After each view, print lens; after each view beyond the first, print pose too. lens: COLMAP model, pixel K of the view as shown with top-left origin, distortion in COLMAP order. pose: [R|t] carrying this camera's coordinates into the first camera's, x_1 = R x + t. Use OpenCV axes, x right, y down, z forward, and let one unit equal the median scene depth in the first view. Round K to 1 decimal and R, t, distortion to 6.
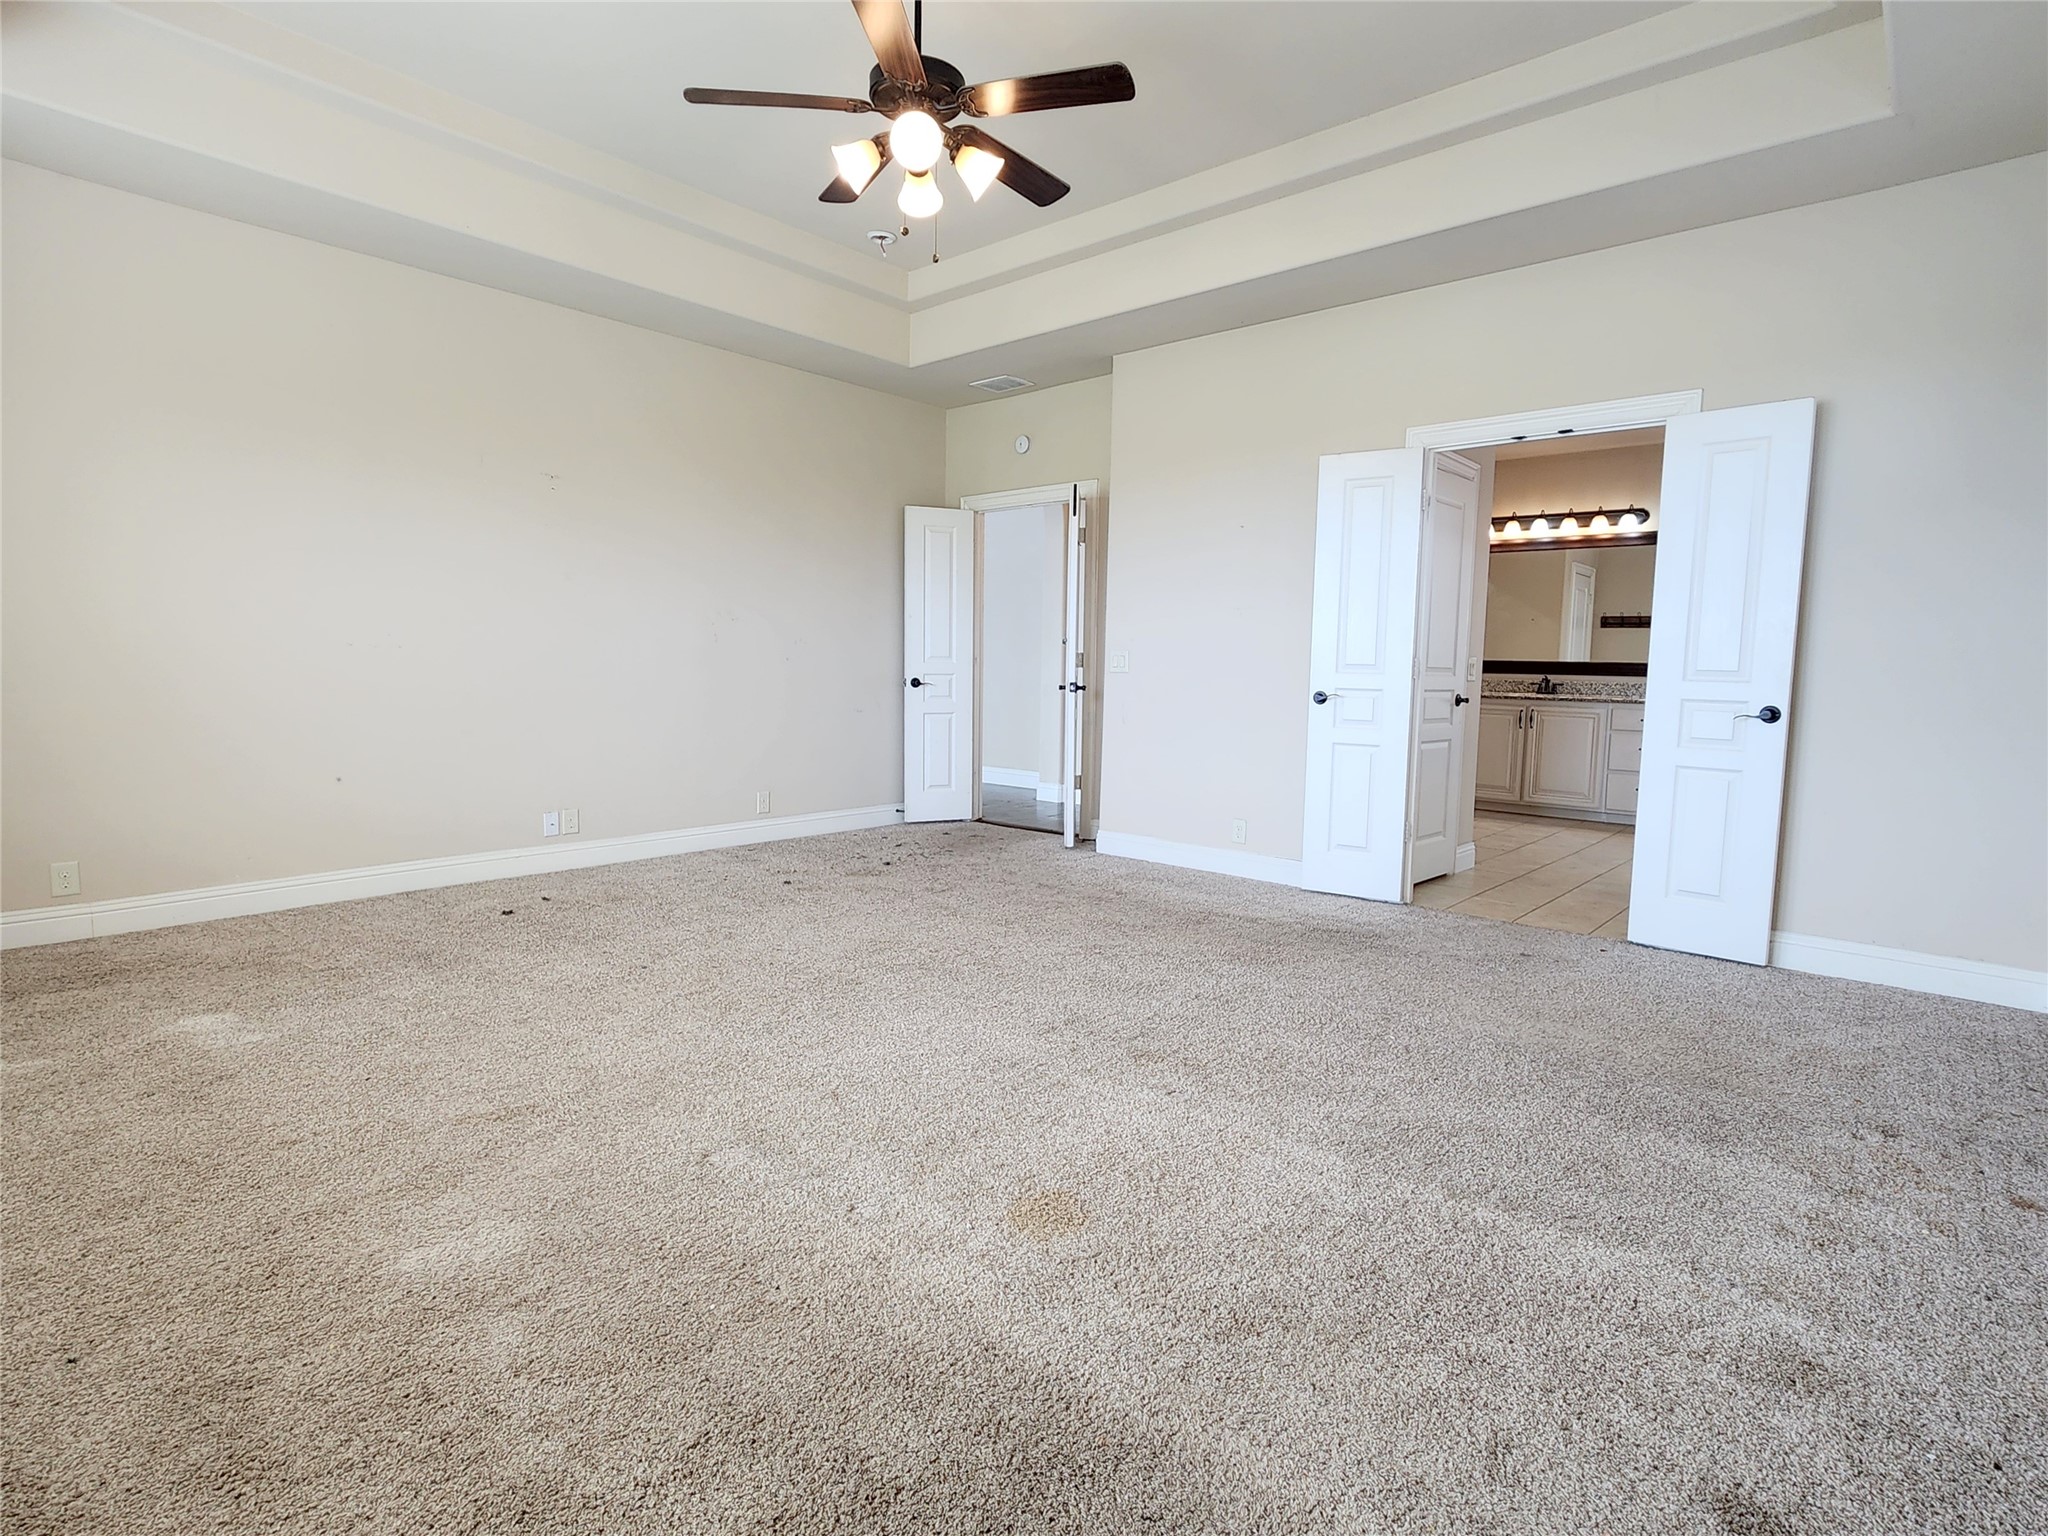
lens RADIAL K [[1020.8, 0, 1022.8], [0, 1020.8, 760.2], [0, 0, 1]] dist [-0.000165, 0.000596]
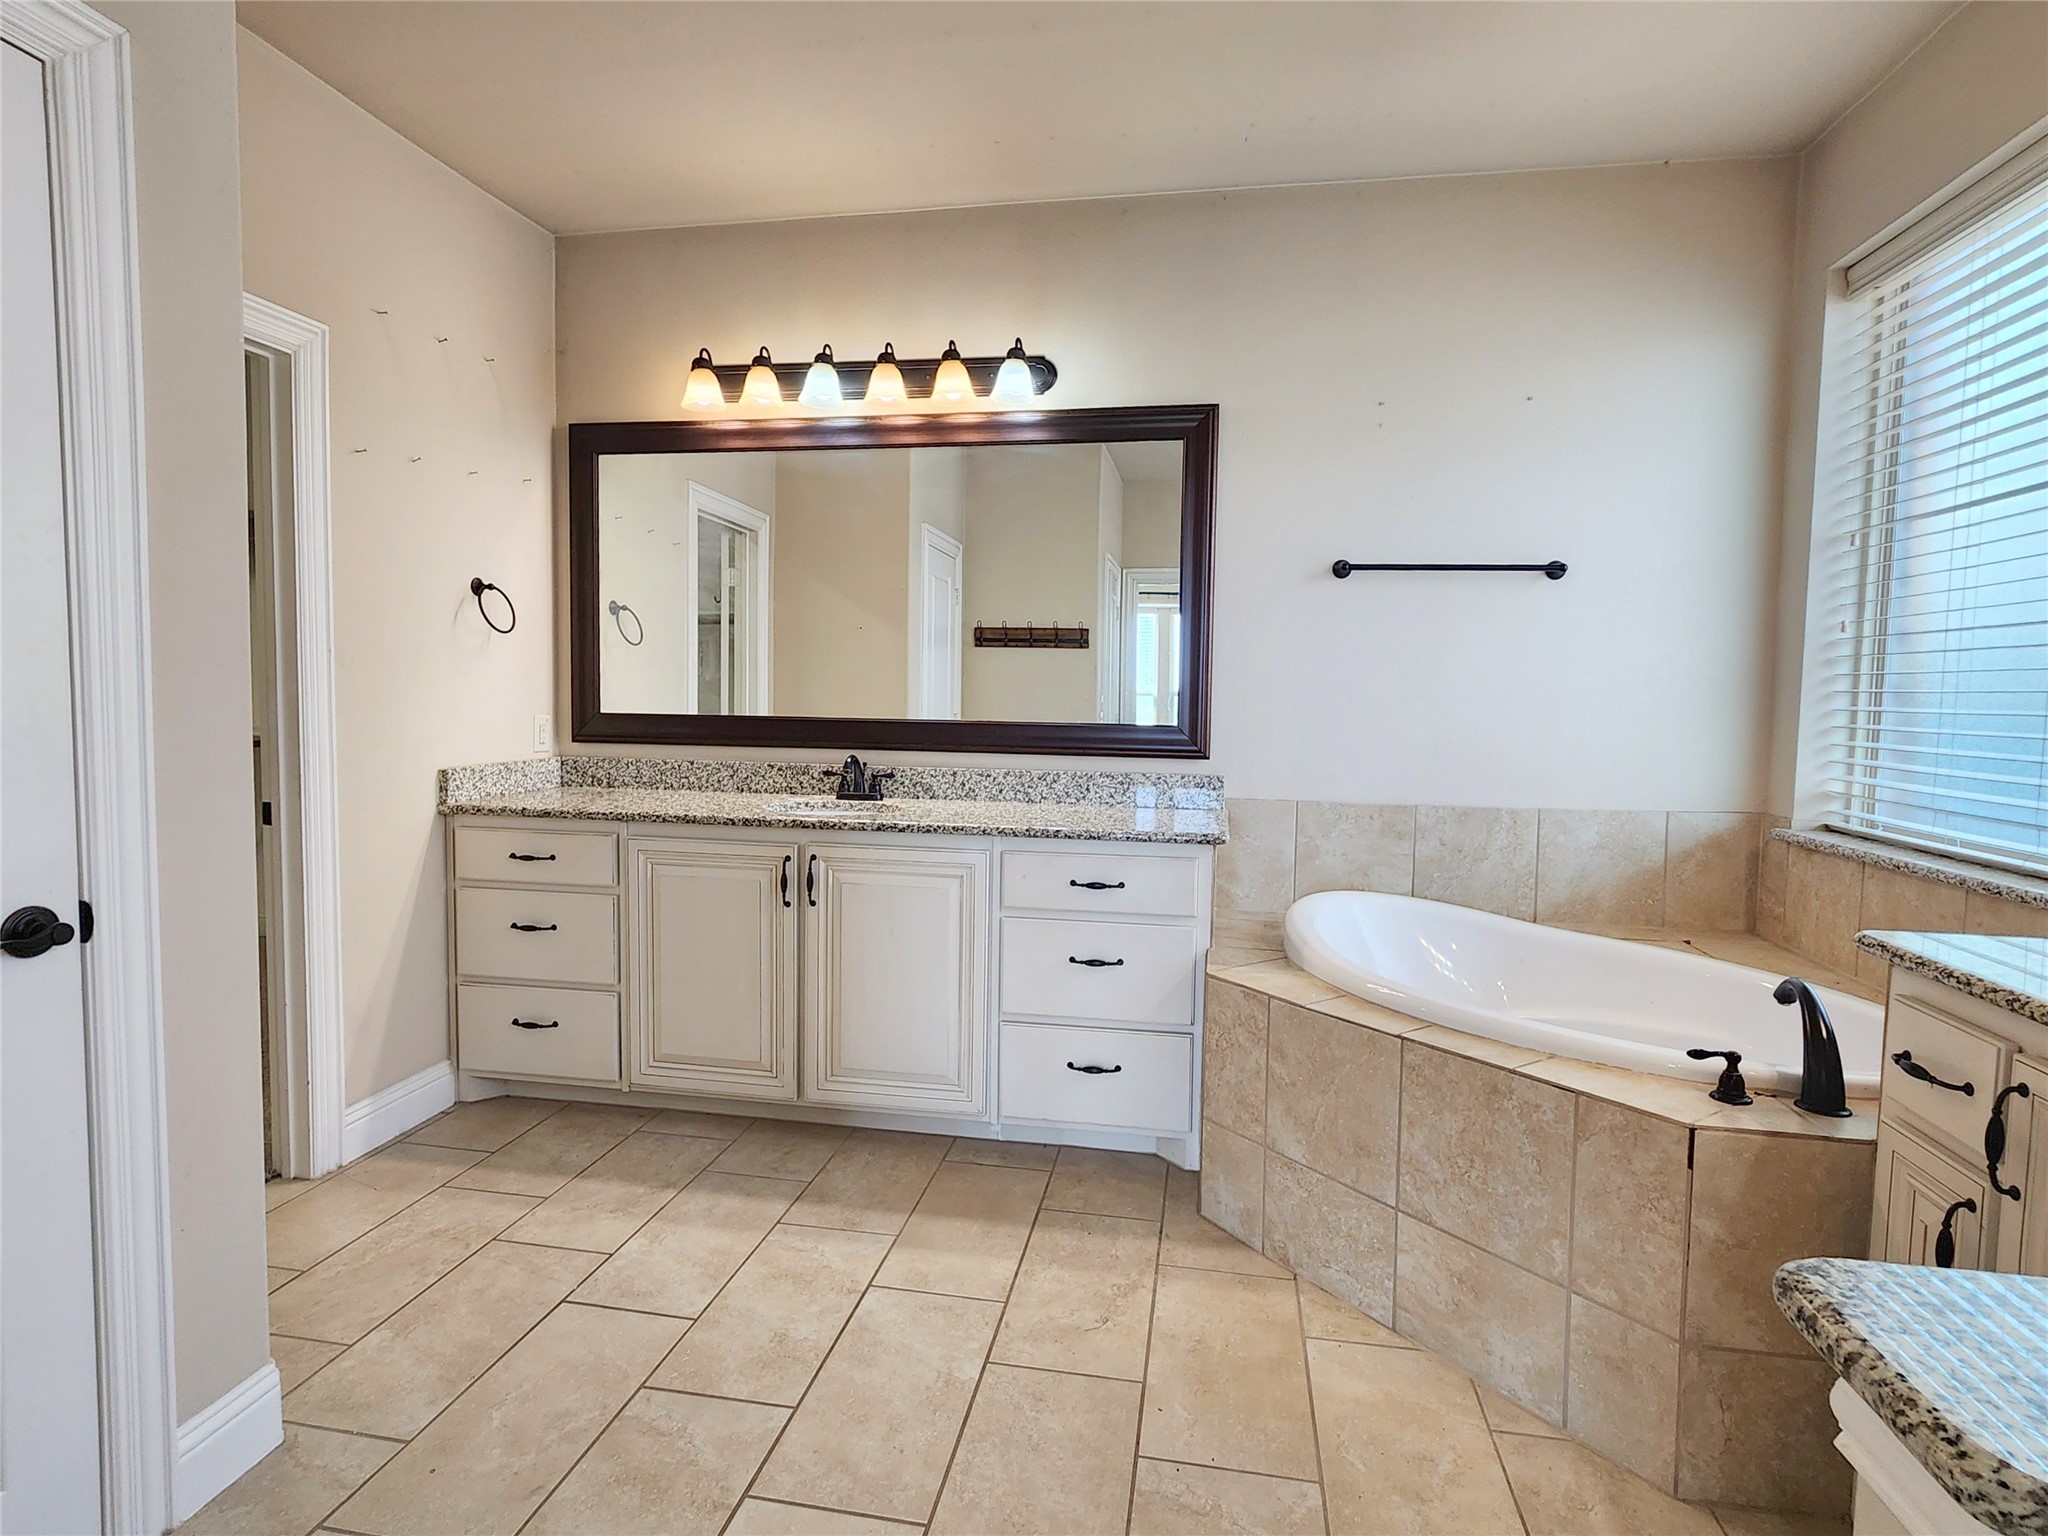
lens RADIAL K [[1020.8, 0, 1022.8], [0, 1020.8, 760.2], [0, 0, 1]] dist [-0.000165, 0.000596]
pose [[0.851997, -0.036531, 0.522271, 0.363755], [0.048572, 0.998776, -0.009376, -0.074525], [-0.521289, 0.033356, 0.852728, 0.630912]]
